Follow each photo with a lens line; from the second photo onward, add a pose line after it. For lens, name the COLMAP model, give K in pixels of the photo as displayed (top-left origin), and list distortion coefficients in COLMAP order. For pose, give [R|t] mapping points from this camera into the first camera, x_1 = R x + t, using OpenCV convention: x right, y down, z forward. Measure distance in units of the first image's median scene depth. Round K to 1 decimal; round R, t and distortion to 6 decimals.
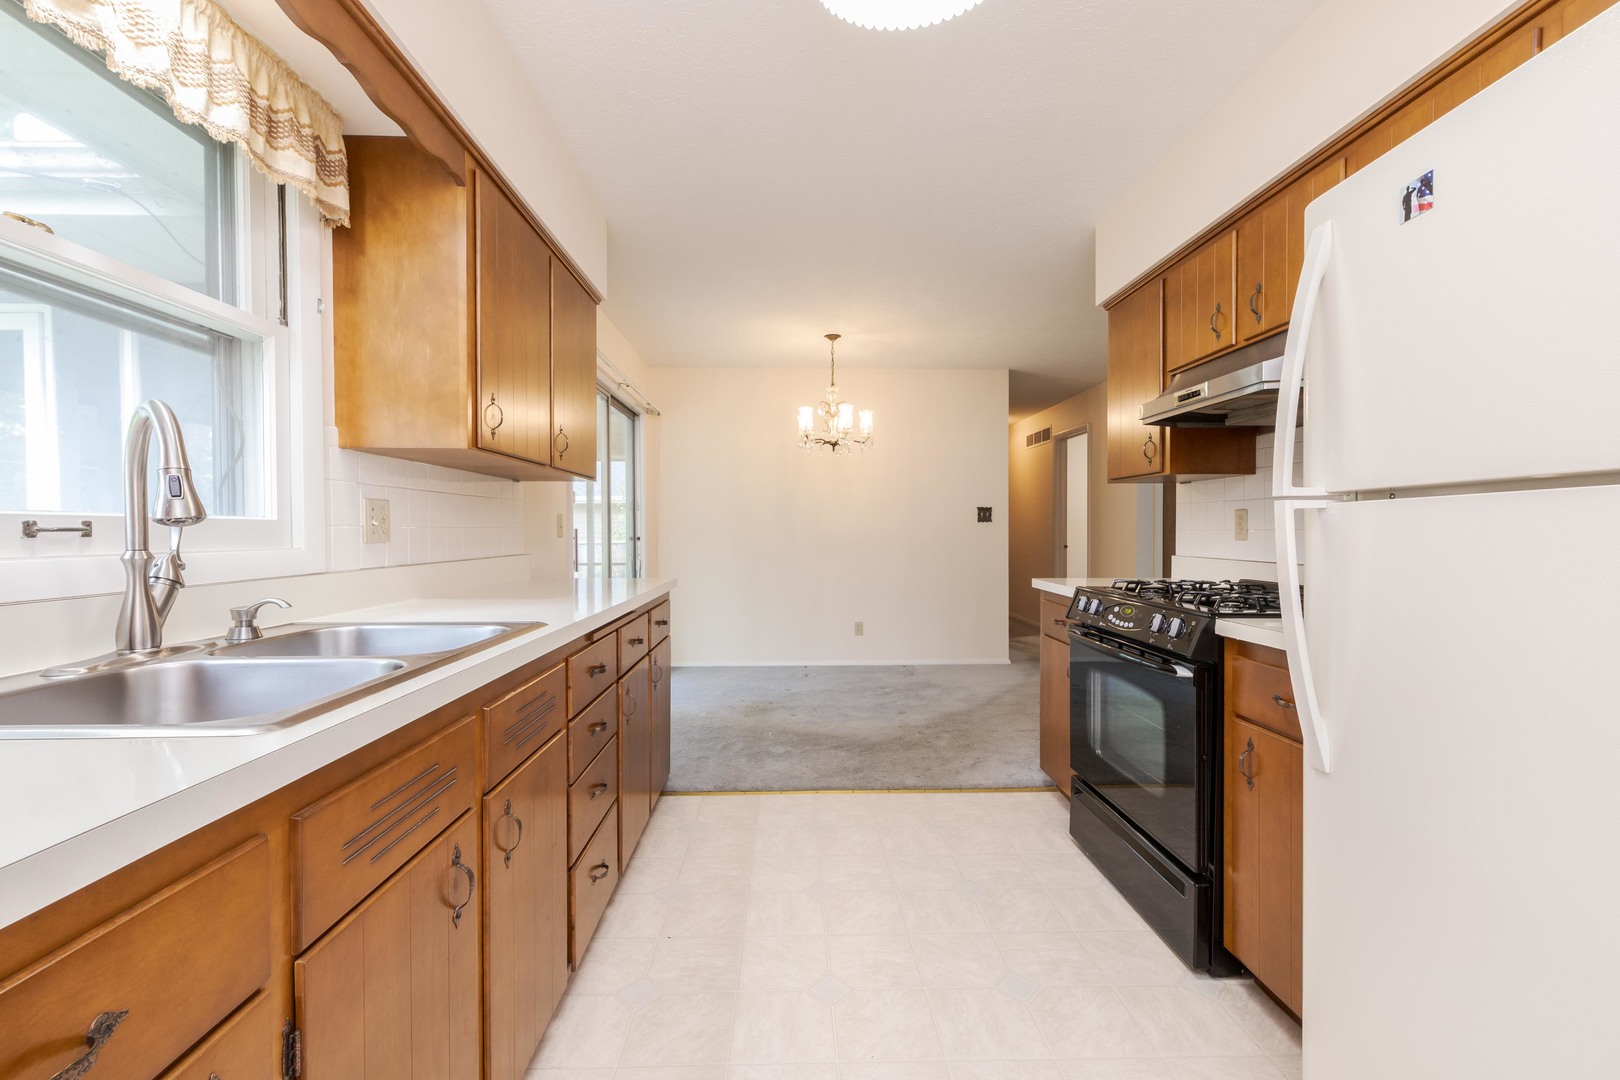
lens RADIAL K [[690.1, 0, 808.2], [0, 690.1, 541.0], [0, 0, 1]] dist [0.010768, -0.000753]
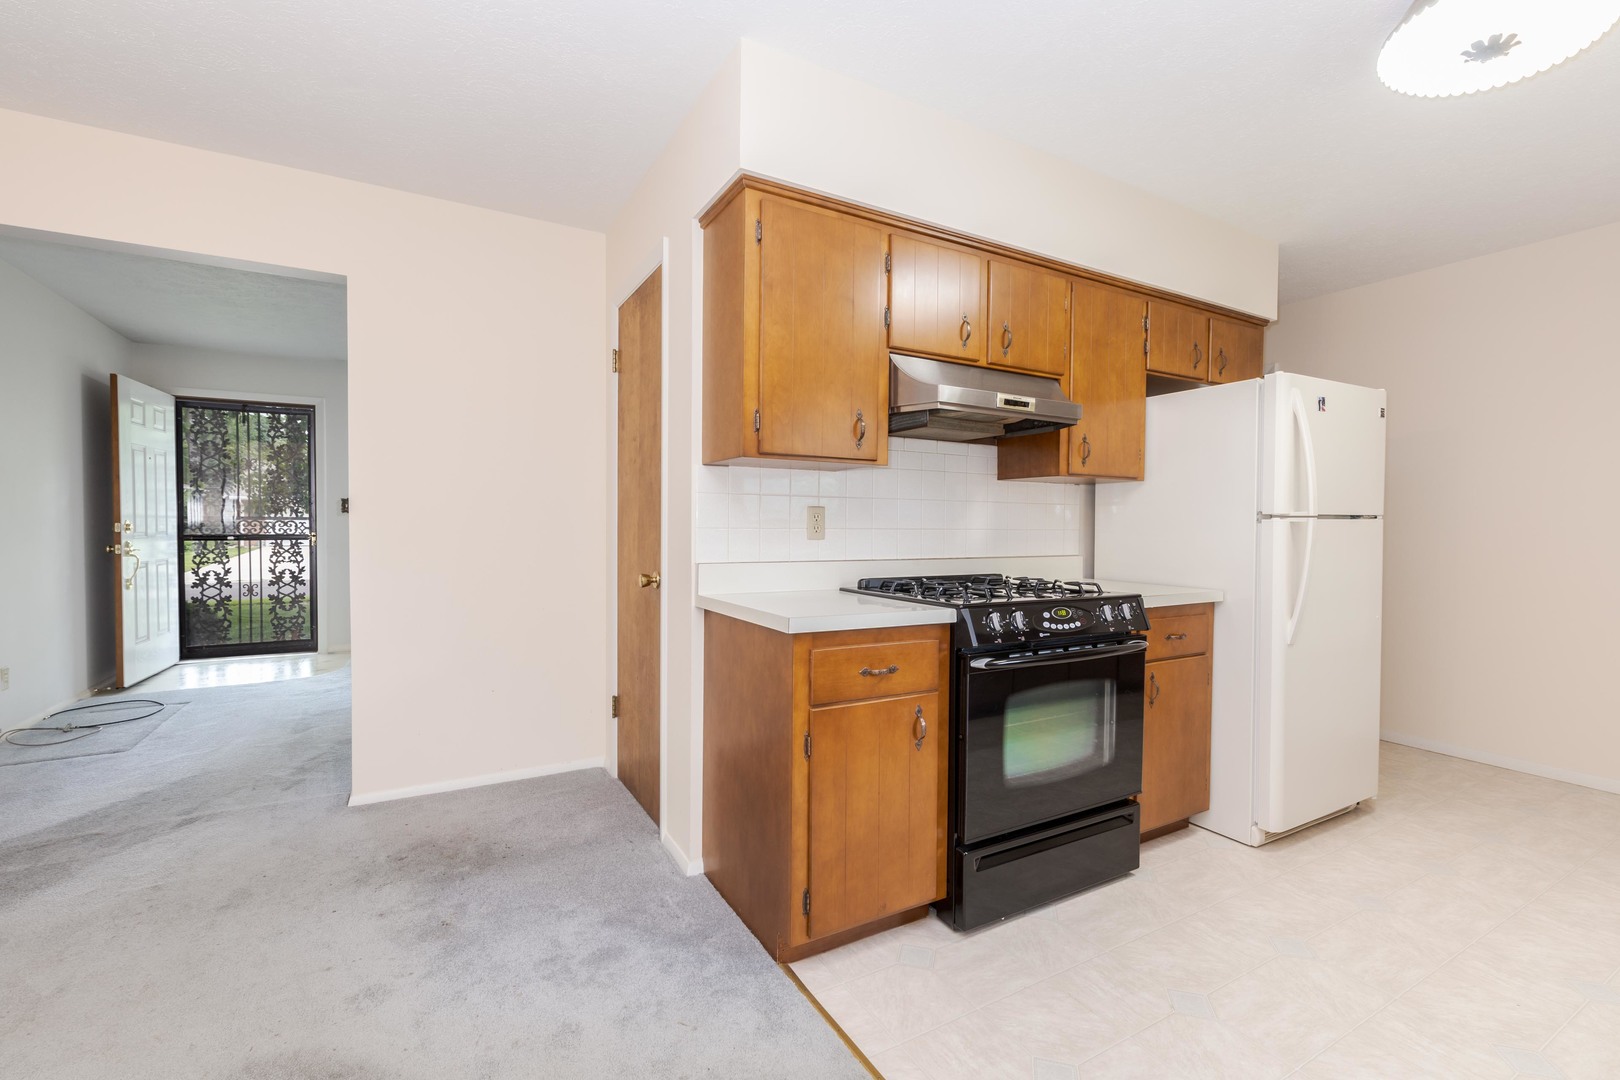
lens RADIAL K [[690.1, 0, 805.5], [0, 690.1, 539.2], [0, 0, 1]] dist [0.010768, -0.000753]
pose [[-0.459936, -0.013066, 0.887856, -0.234362], [0.003866, 0.999853, 0.016717, -0.020508], [-0.887944, 0.011121, -0.459817, 1.735168]]
